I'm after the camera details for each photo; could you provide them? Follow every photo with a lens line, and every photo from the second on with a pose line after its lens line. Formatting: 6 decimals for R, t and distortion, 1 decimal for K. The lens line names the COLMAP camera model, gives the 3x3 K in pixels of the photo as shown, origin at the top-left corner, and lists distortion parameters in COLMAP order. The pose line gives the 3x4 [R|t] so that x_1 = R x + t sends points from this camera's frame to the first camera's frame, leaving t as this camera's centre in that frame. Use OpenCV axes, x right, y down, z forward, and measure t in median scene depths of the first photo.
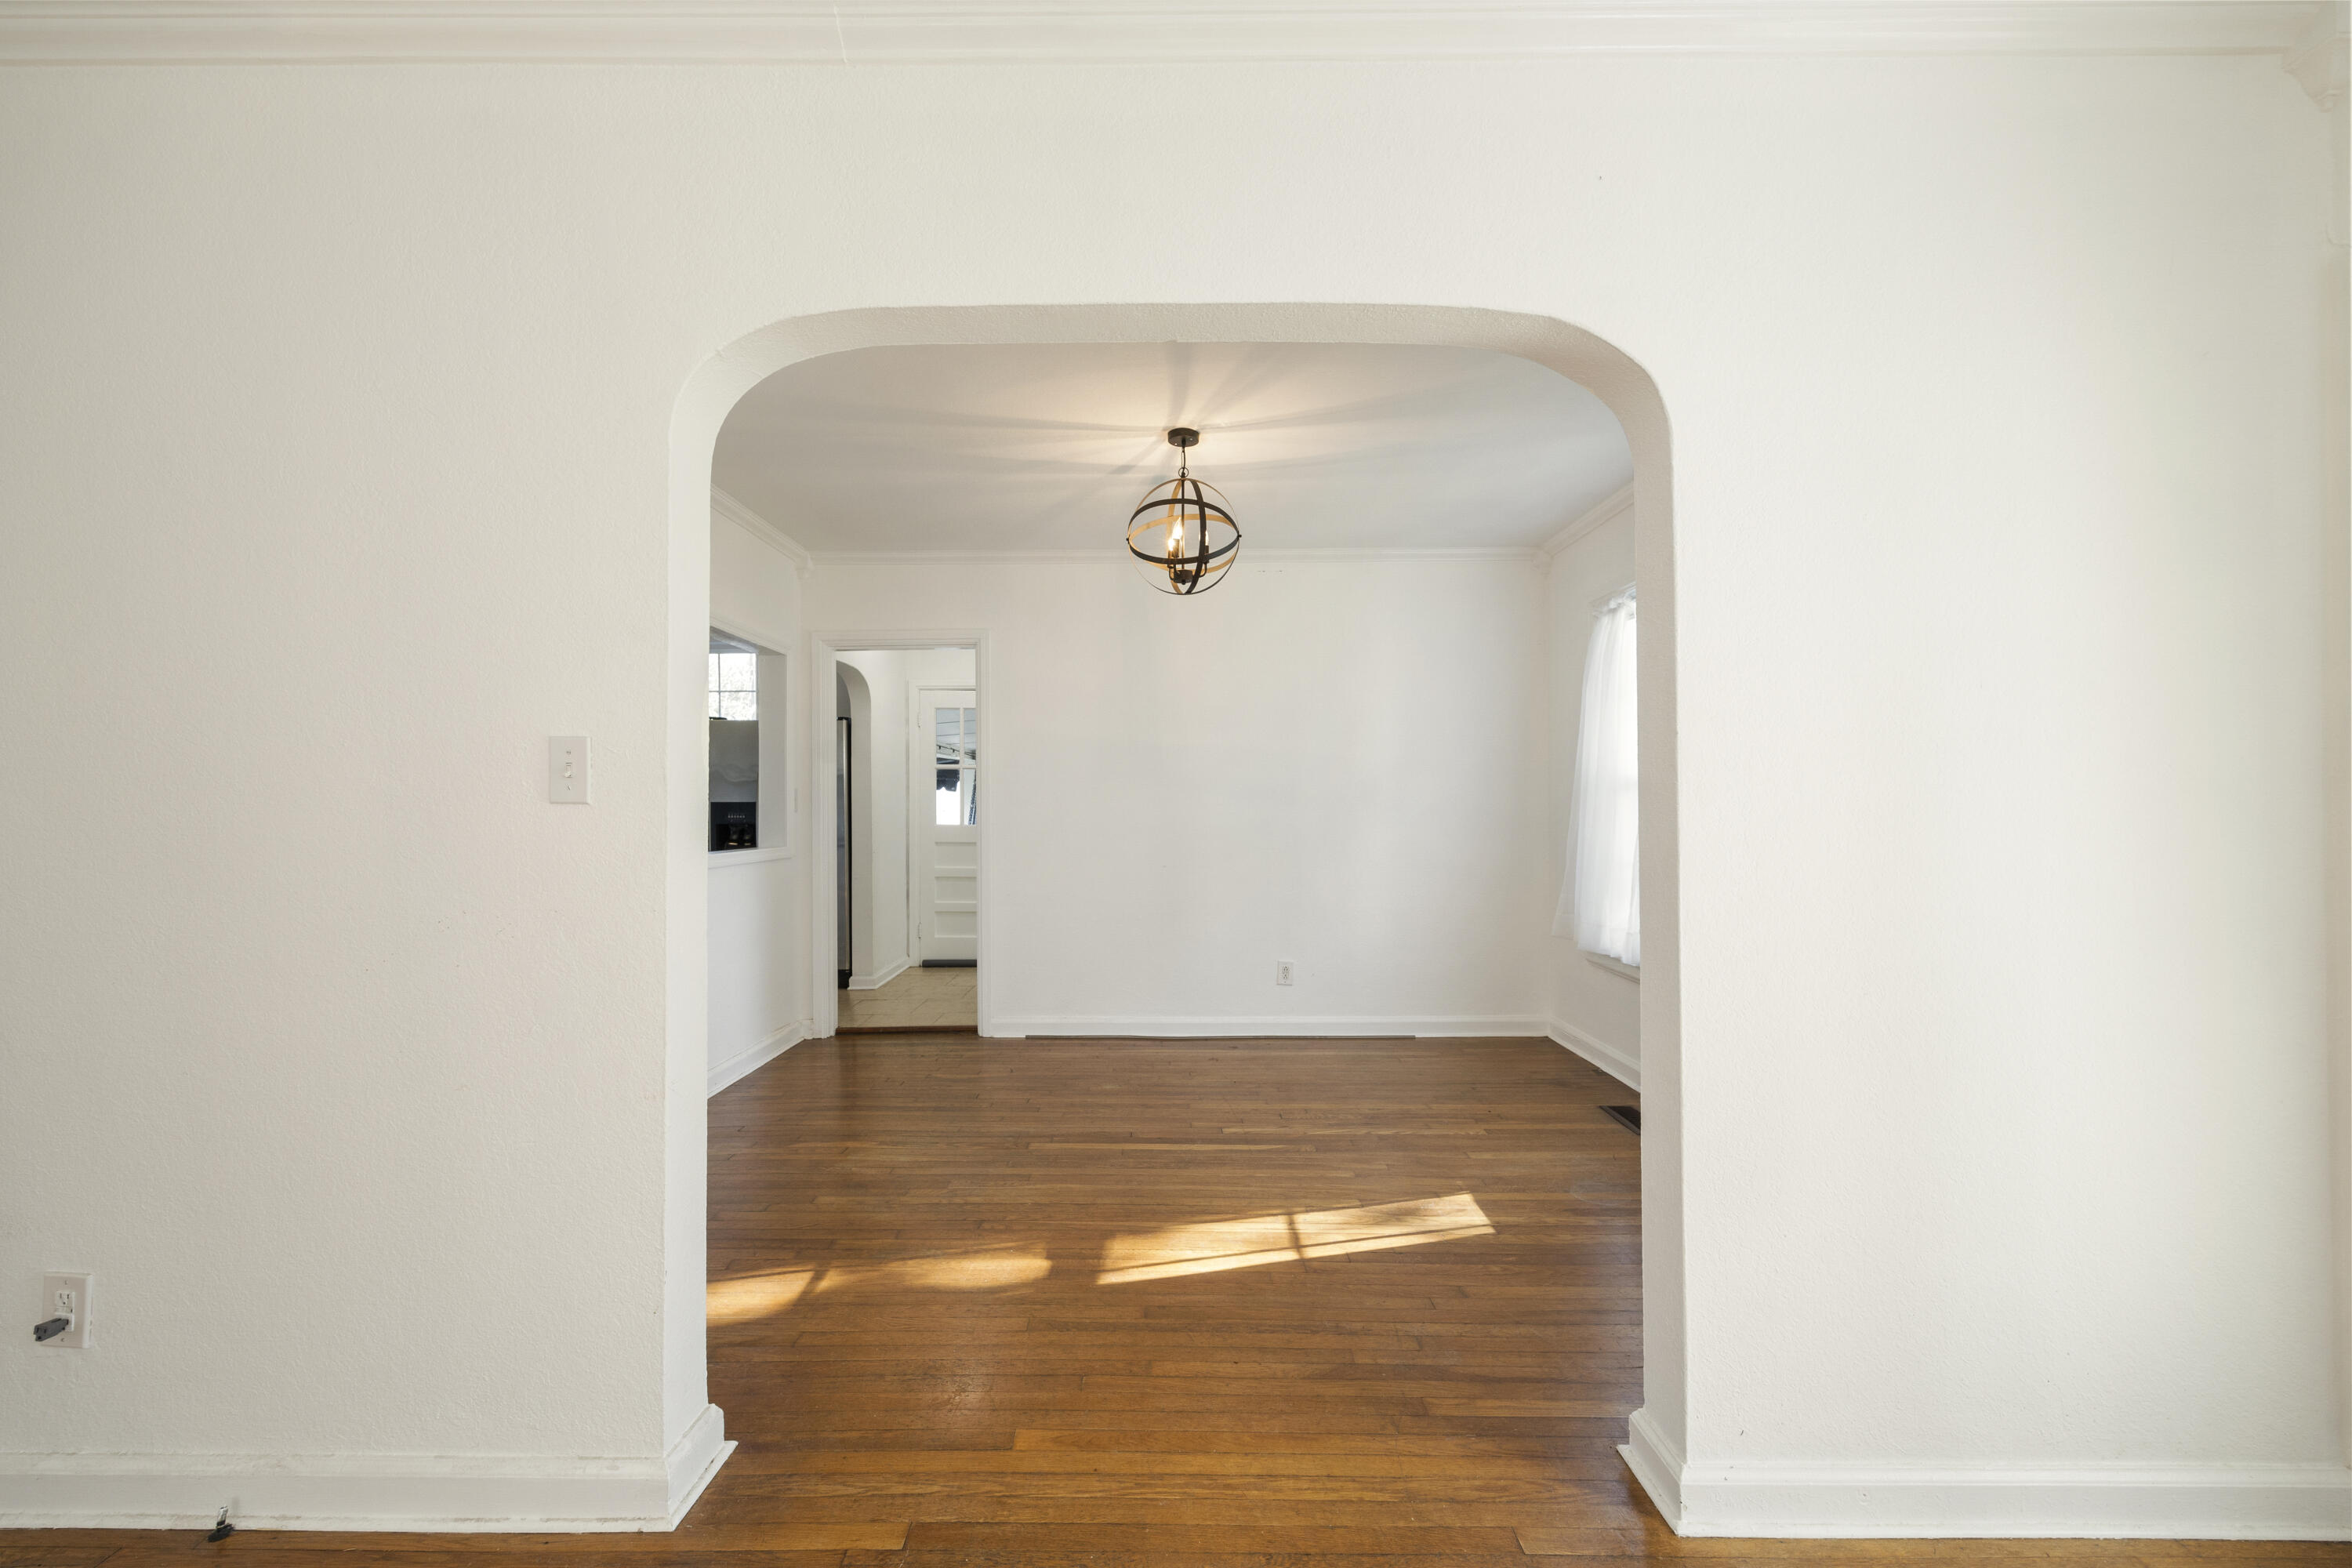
lens RADIAL K [[940.0, 0, 1172.8], [0, 940.0, 795.8], [0, 0, 1]] dist [-0.001360, -0.000106]
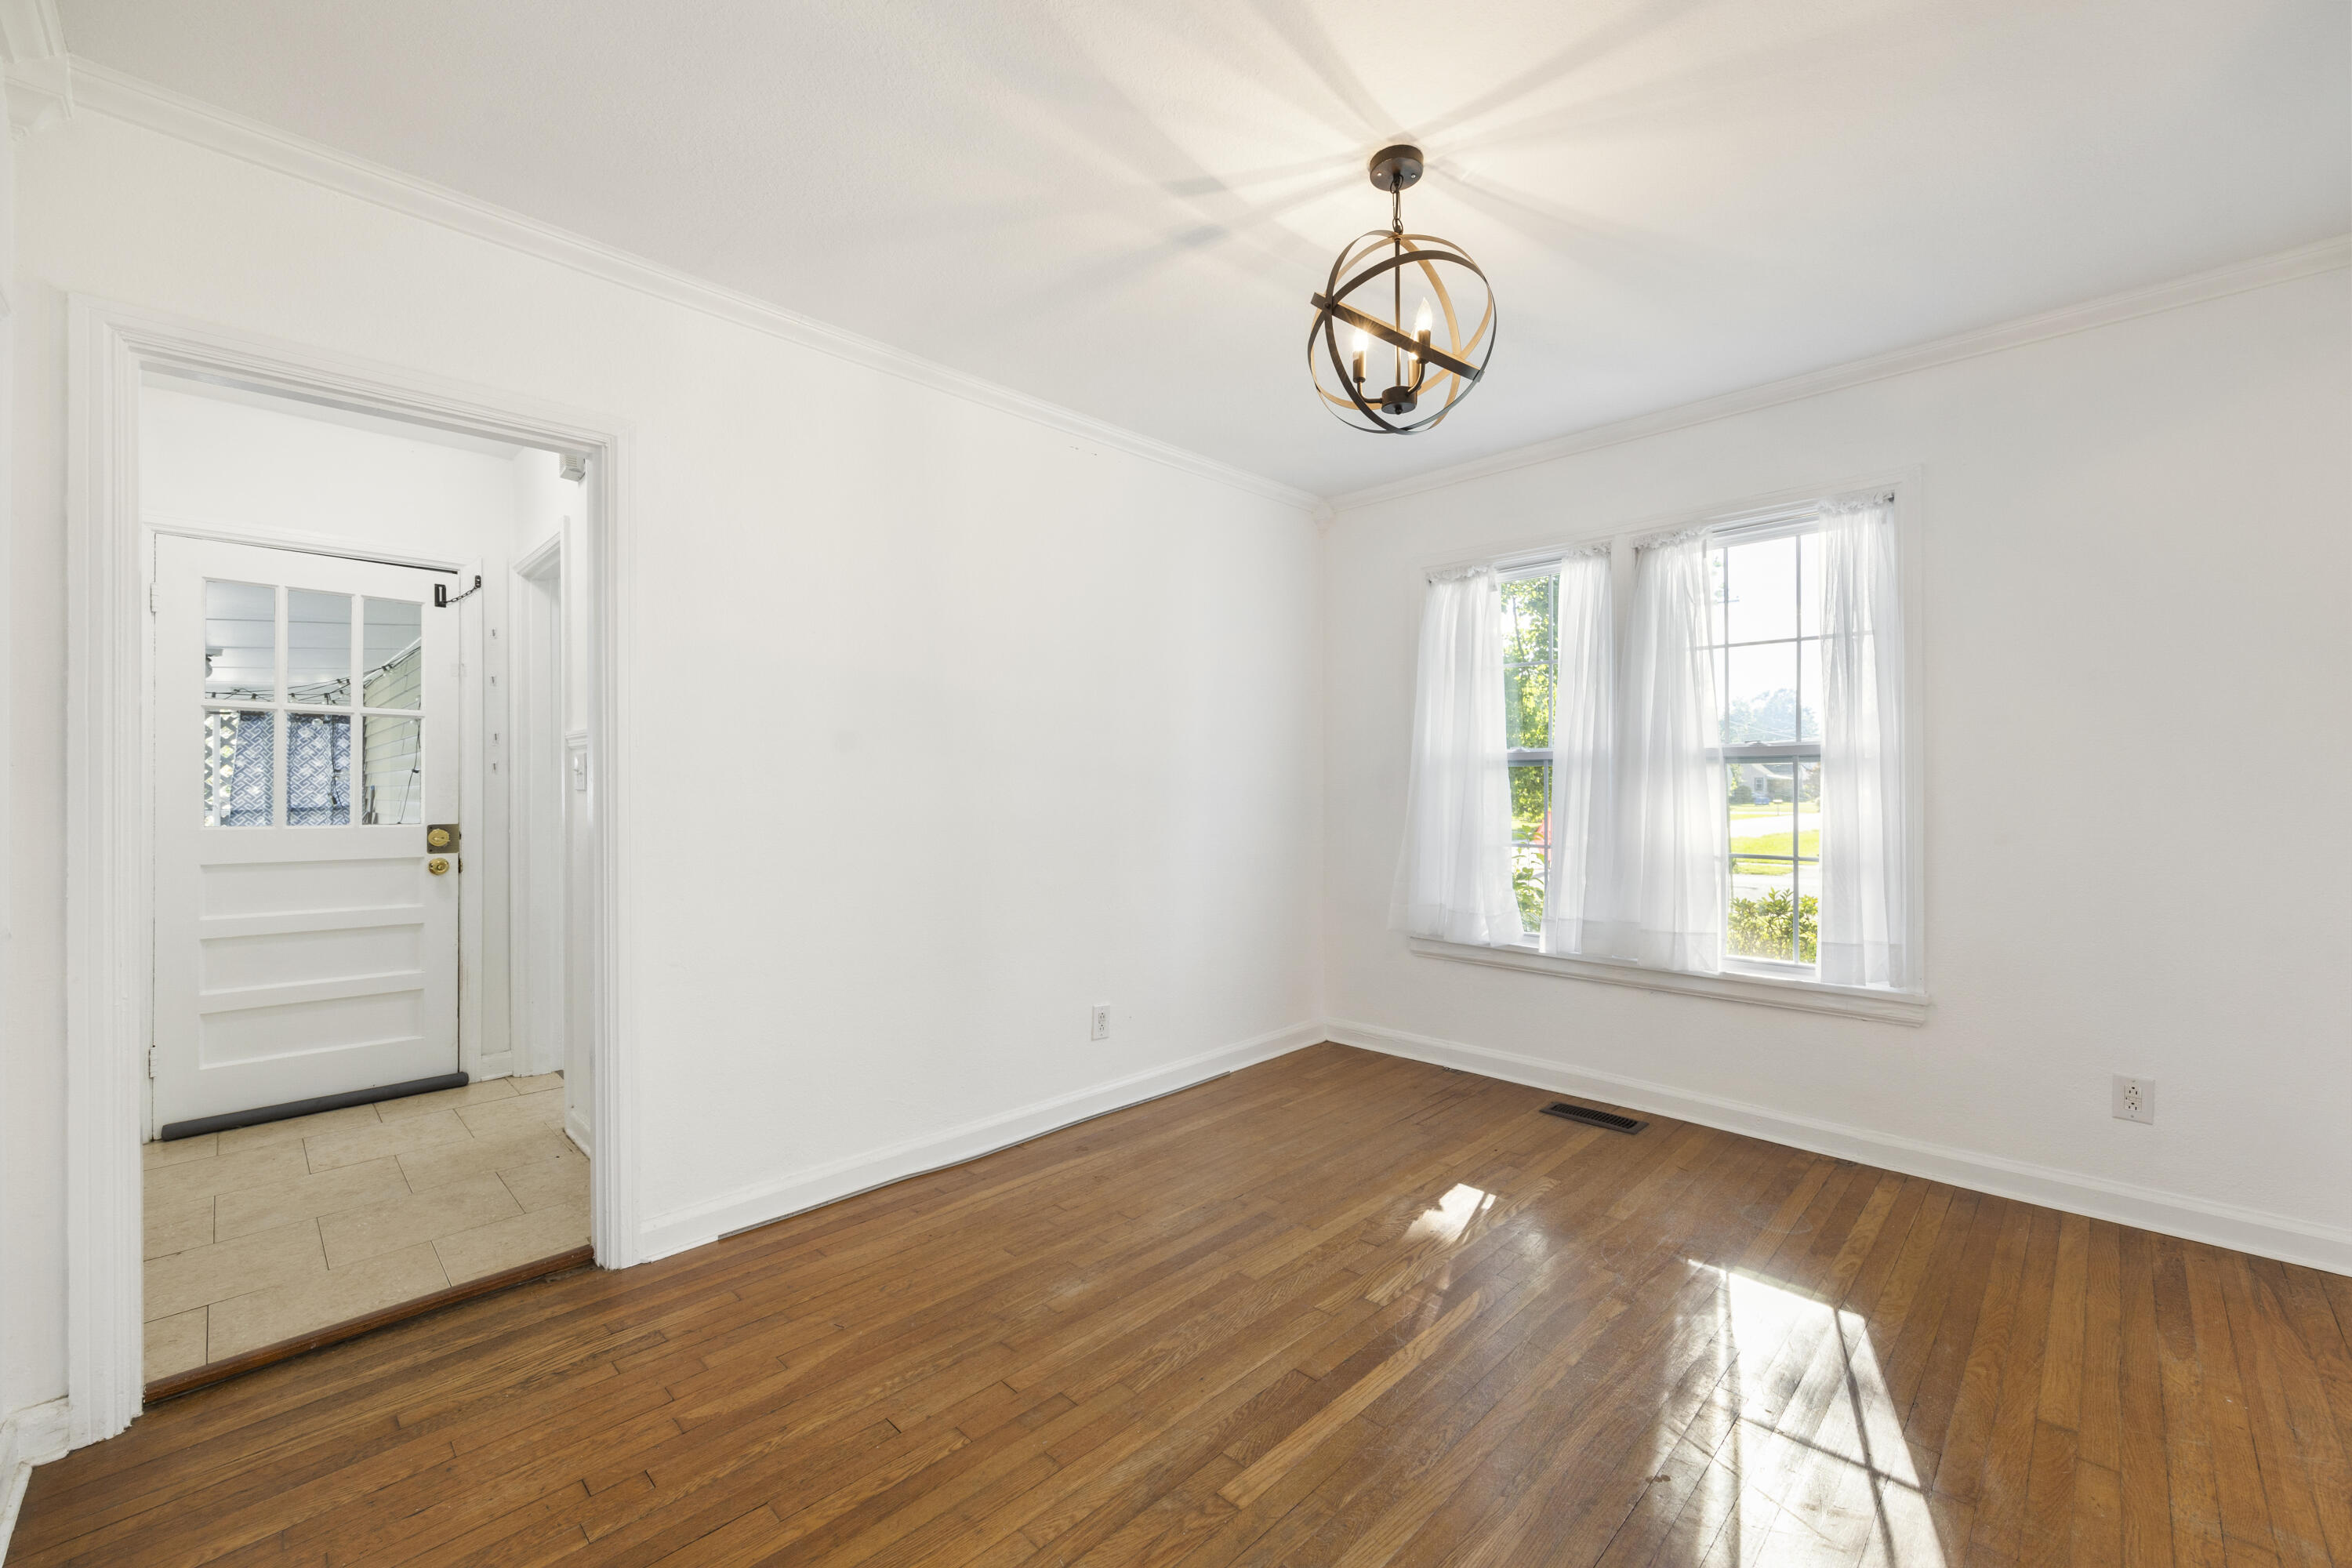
lens RADIAL K [[940.0, 0, 1188.4], [0, 940.0, 776.0], [0, 0, 1]] dist [-0.001360, -0.000106]
pose [[0.701096, 0.006148, 0.713040, -0.426250], [-0.005236, 0.999980, -0.003474, 0.006292], [-0.713047, -0.001298, 0.701115, 0.571082]]
